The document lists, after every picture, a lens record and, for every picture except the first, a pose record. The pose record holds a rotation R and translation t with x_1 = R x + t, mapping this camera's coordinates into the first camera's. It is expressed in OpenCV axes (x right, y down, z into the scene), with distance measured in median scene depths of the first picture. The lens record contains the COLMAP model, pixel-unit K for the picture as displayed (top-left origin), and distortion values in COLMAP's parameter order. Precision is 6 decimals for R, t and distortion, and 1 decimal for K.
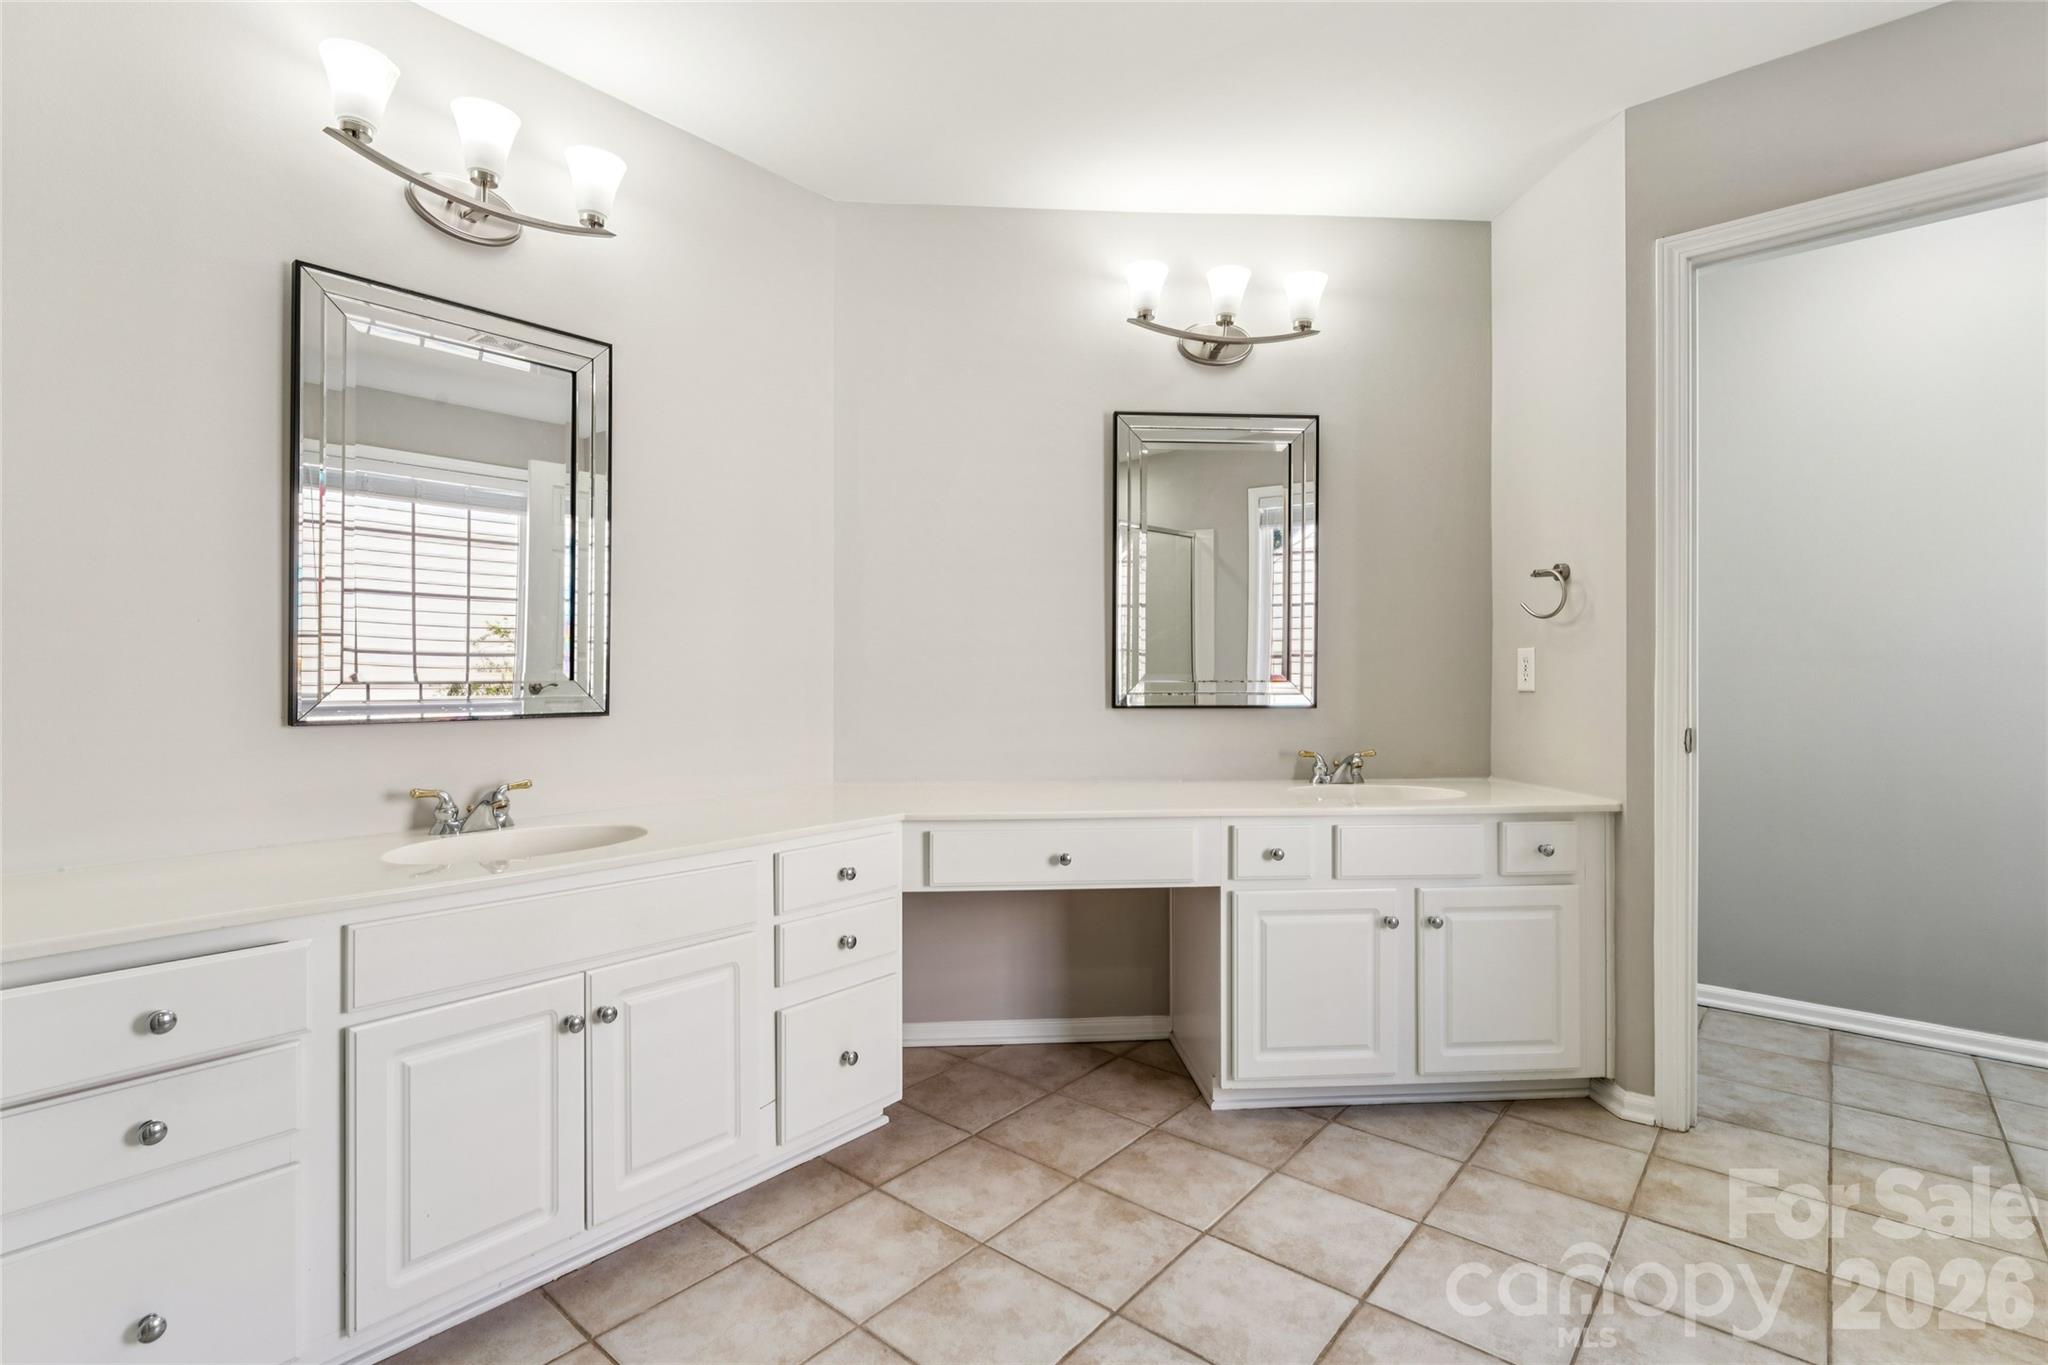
lens RADIAL K [[948.8, 0, 1024.0], [0, 948.8, 682.5], [0, 0, 1]] dist [0.019178, 0.000148]
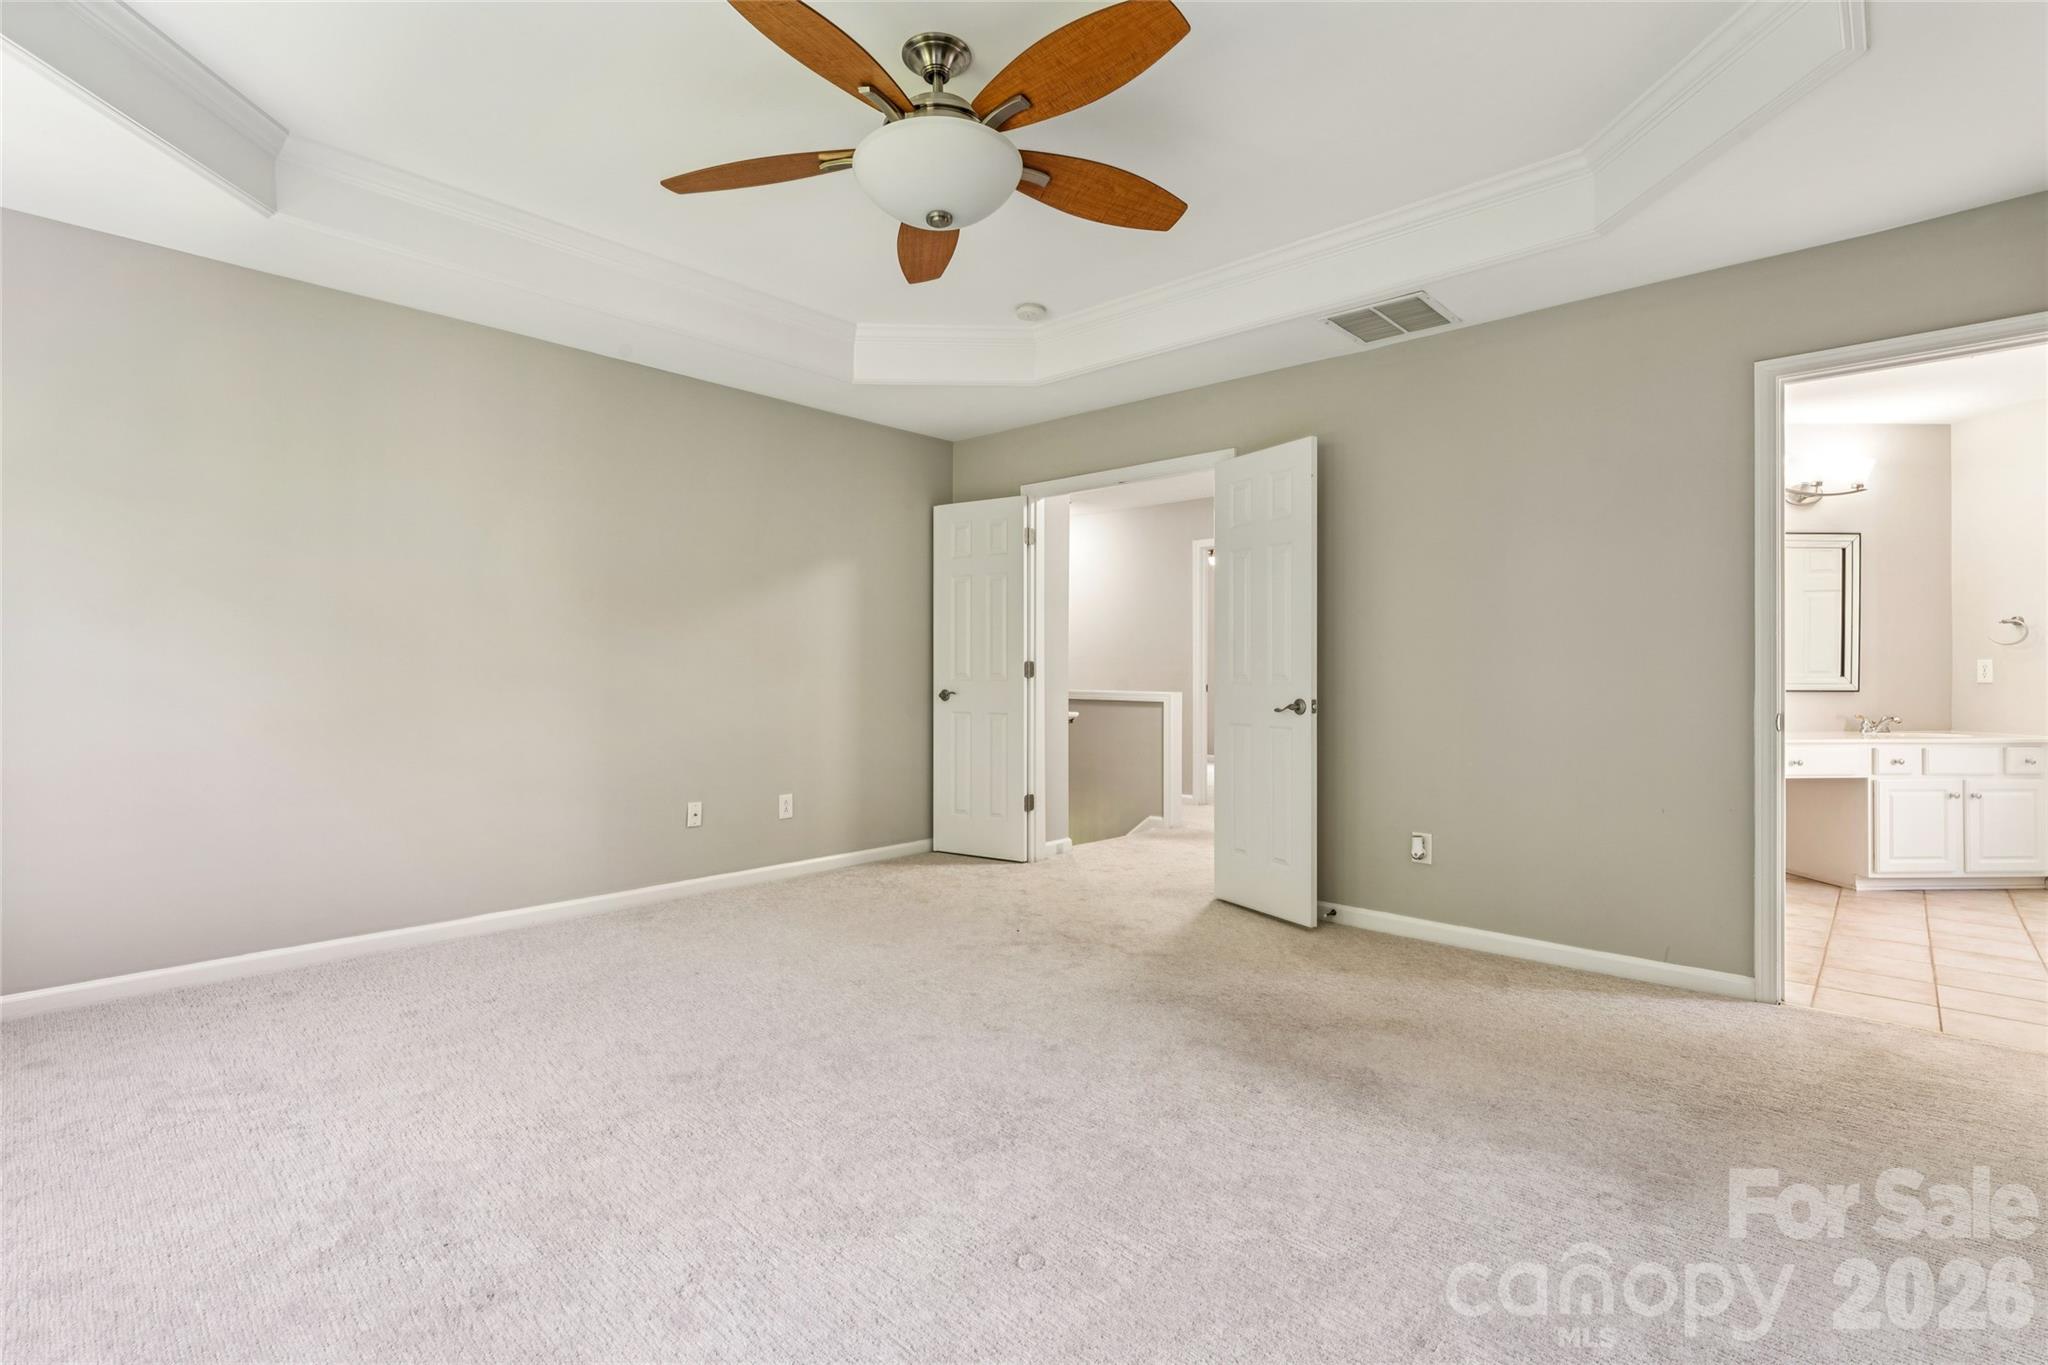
lens RADIAL K [[948.8, 0, 1024.0], [0, 948.8, 682.5], [0, 0, 1]] dist [0.019178, 0.000148]
pose [[0.999976, 0.005436, 0.004337, -1.572117], [-0.005428, 0.999983, -0.002010, 0.025290], [-0.004348, 0.001986, 0.999989, -1.024693]]
